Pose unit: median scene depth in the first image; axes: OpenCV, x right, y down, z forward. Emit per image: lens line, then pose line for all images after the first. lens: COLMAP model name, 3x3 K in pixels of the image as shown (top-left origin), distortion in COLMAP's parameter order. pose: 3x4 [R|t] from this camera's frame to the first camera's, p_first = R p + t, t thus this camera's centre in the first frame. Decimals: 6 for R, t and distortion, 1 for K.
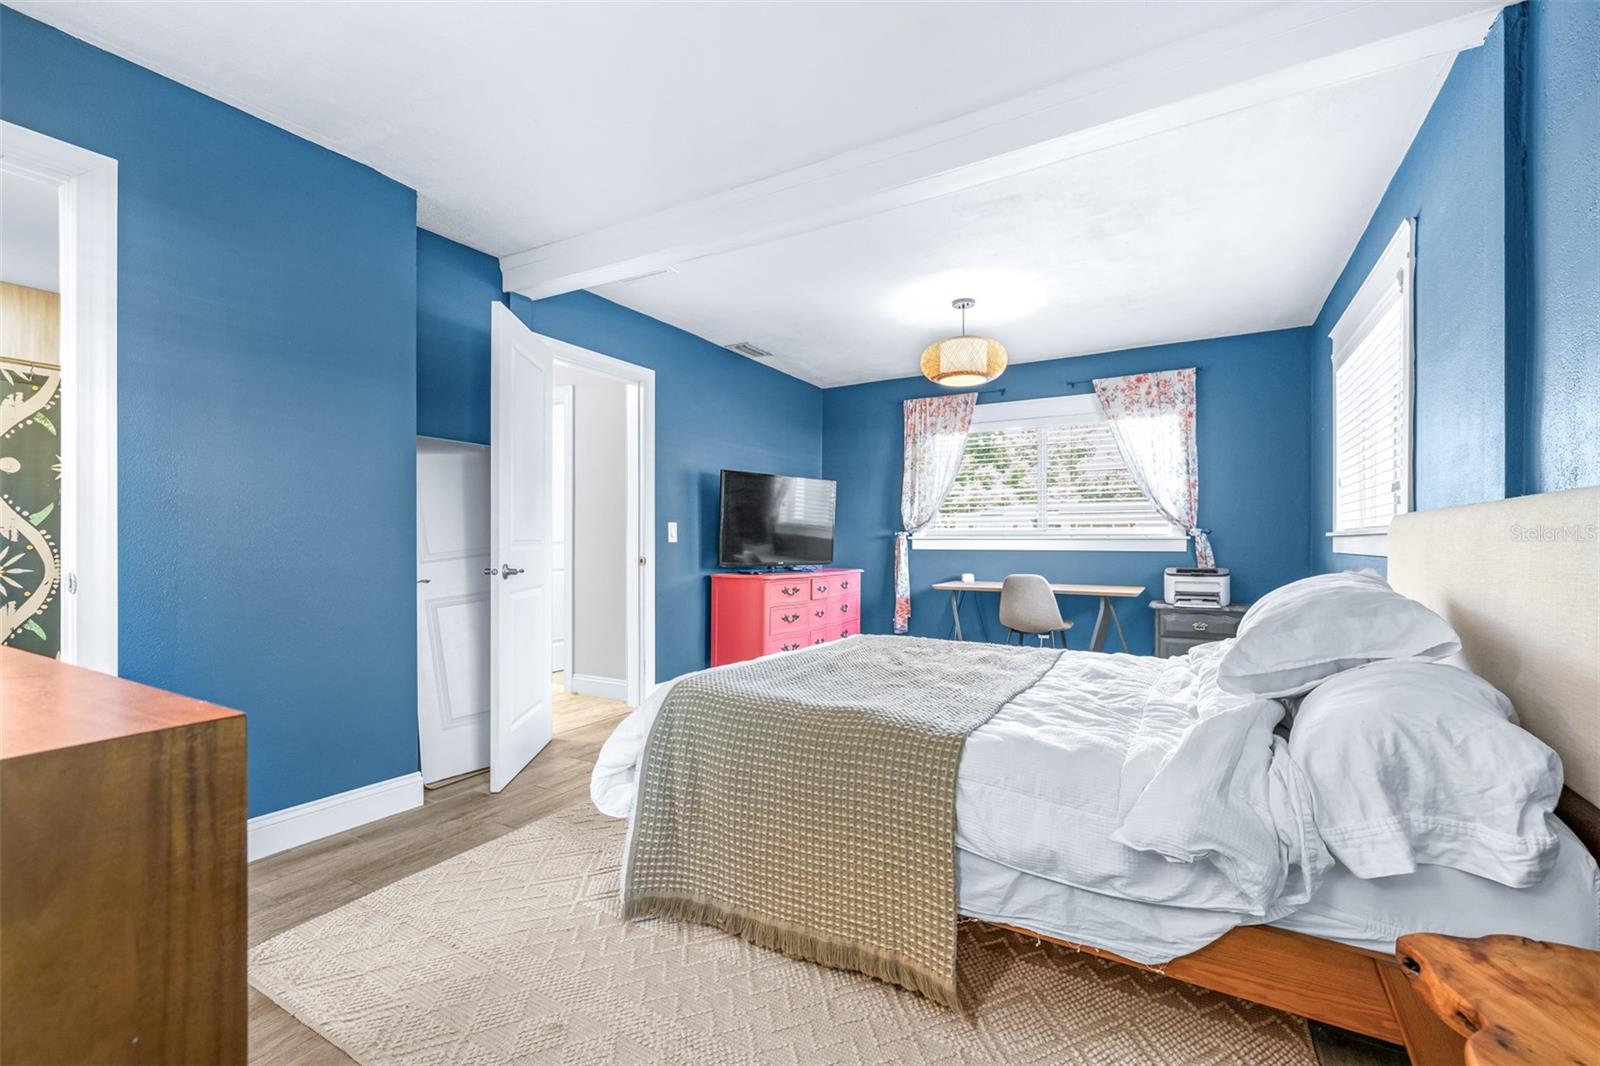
lens RADIAL K [[683.9, 0, 796.8], [0, 683.9, 531.6], [0, 0, 1]] dist [-0.000587, 0.000073]
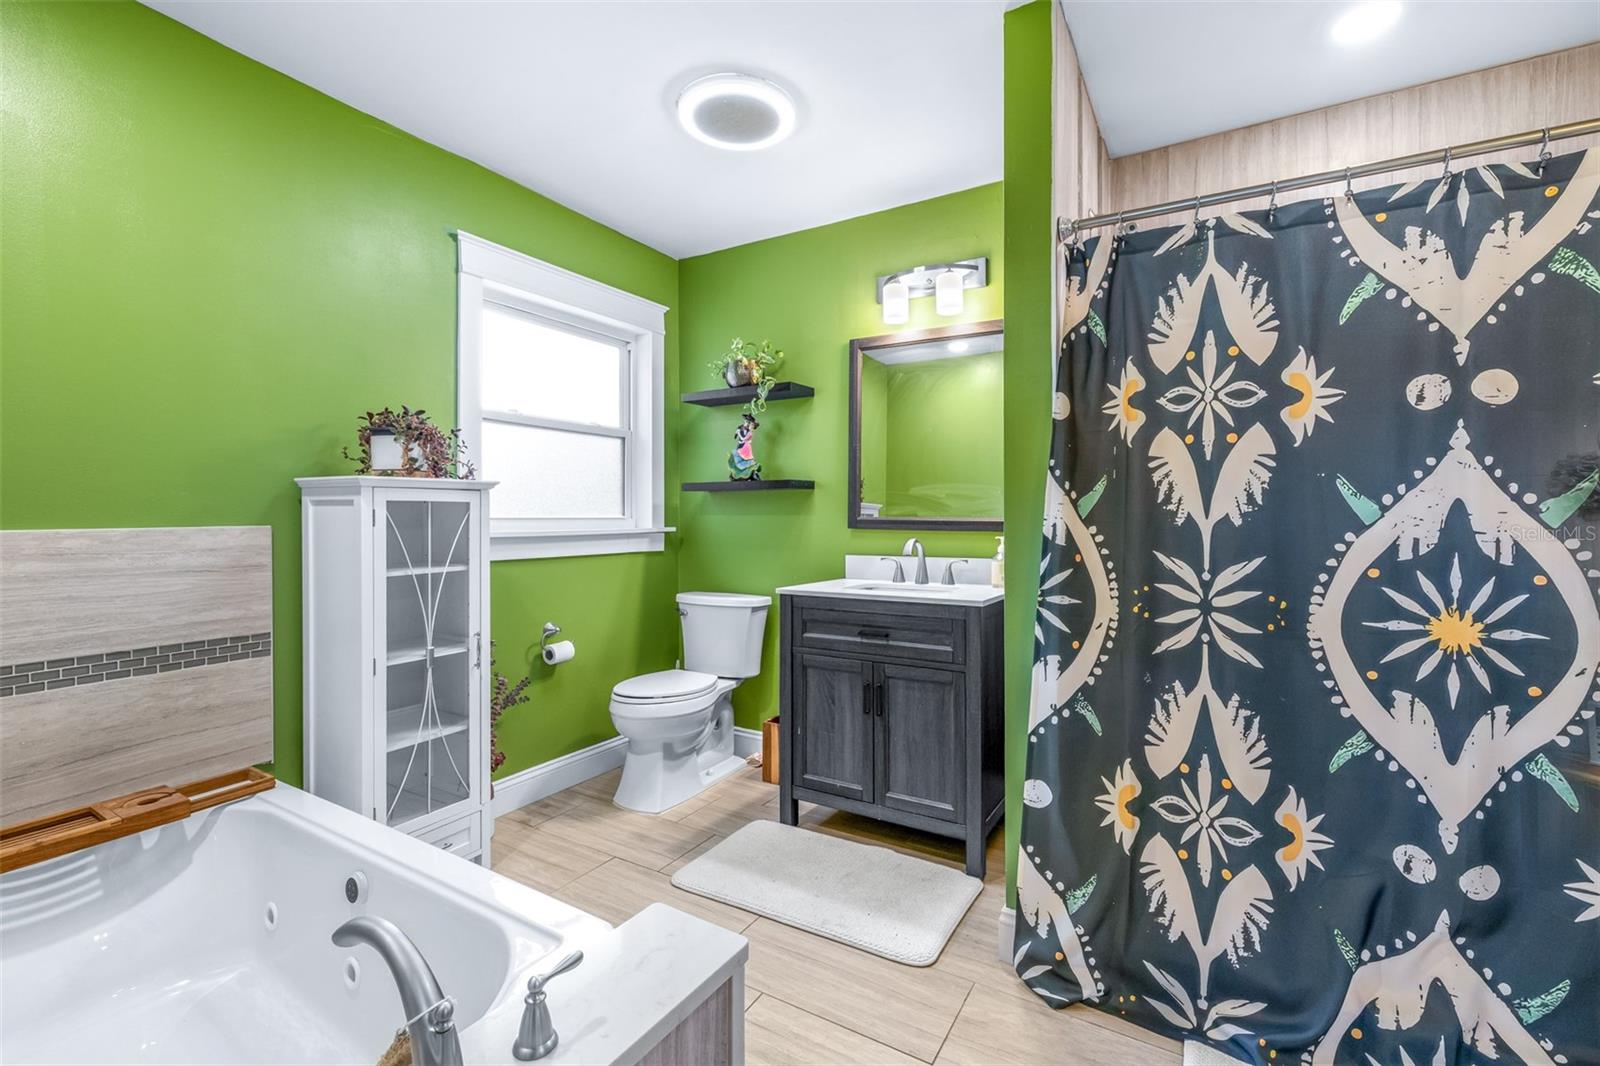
lens RADIAL K [[683.9, 0, 814.6], [0, 683.9, 527.3], [0, 0, 1]] dist [-0.000587, 0.000073]
pose [[-0.013219, 0.007193, -0.999887, -0.707989], [0.008120, 0.999942, 0.007086, -0.015616], [0.999880, -0.008025, -0.013277, 0.570678]]
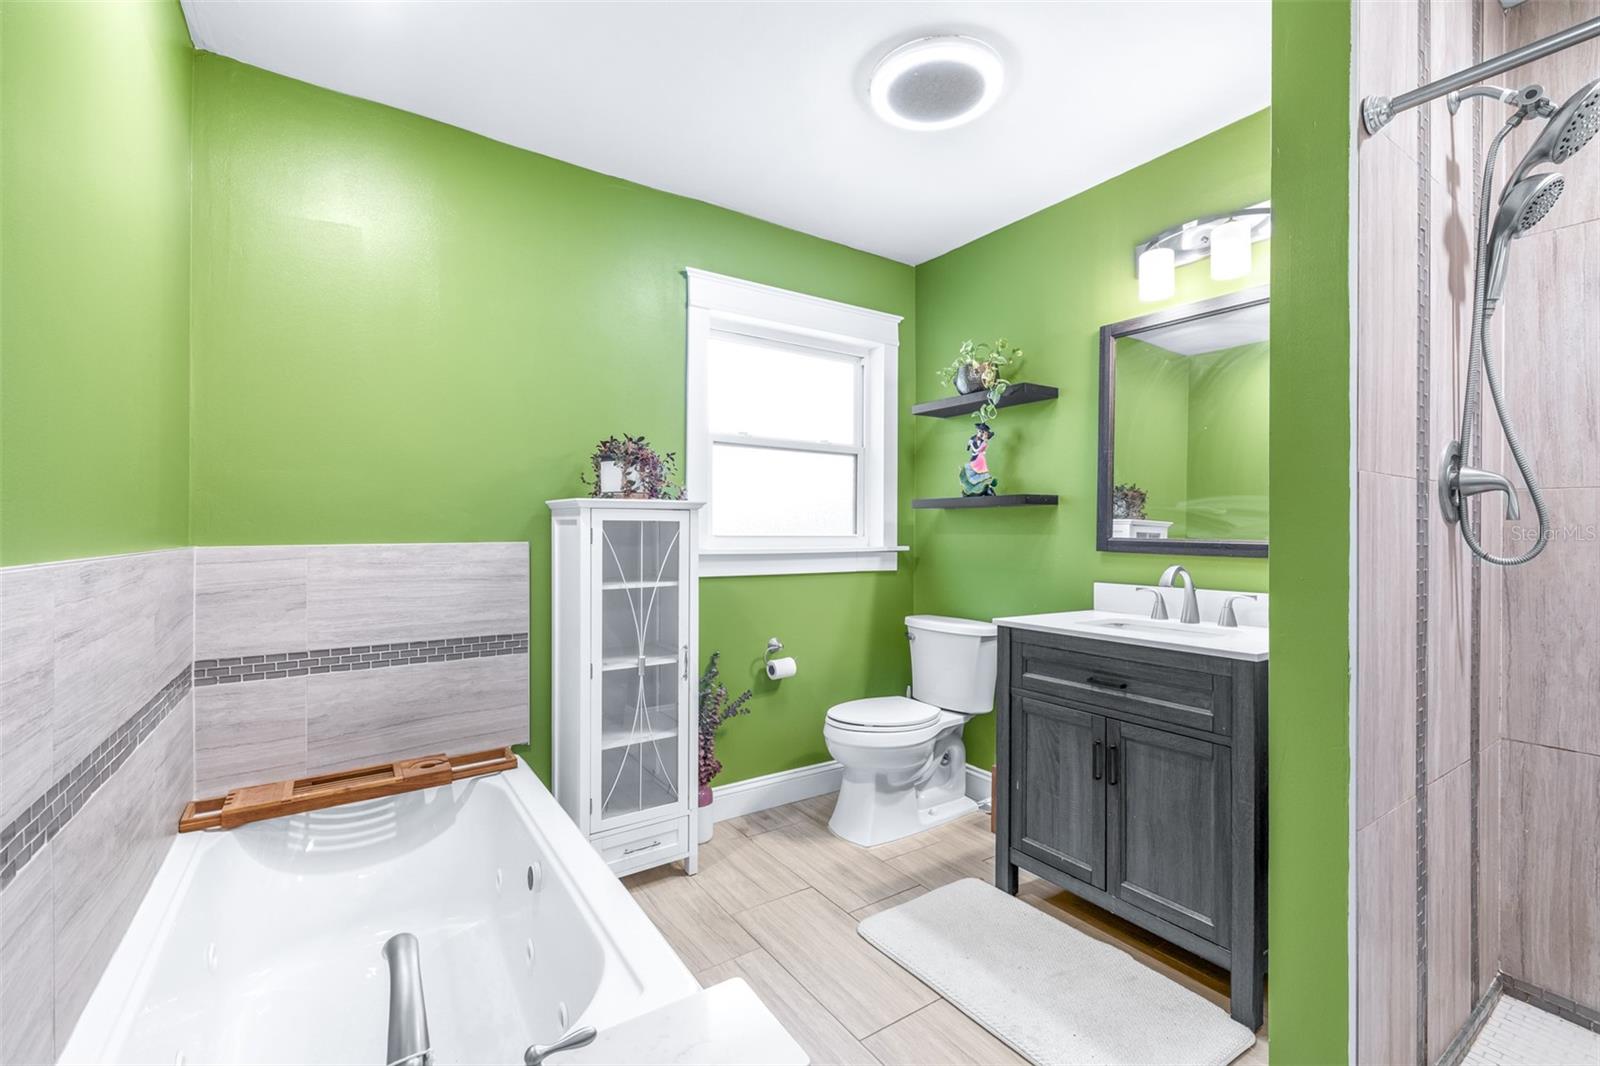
lens RADIAL K [[683.9, 0, 802.6], [0, 683.9, 539.8], [0, 0, 1]] dist [-0.000587, 0.000073]
pose [[-0.435294, -0.000699, -0.900288, -1.013293], [-0.002058, 0.999998, 0.000218, -0.029966], [0.900286, 0.001948, -0.435294, 0.841905]]
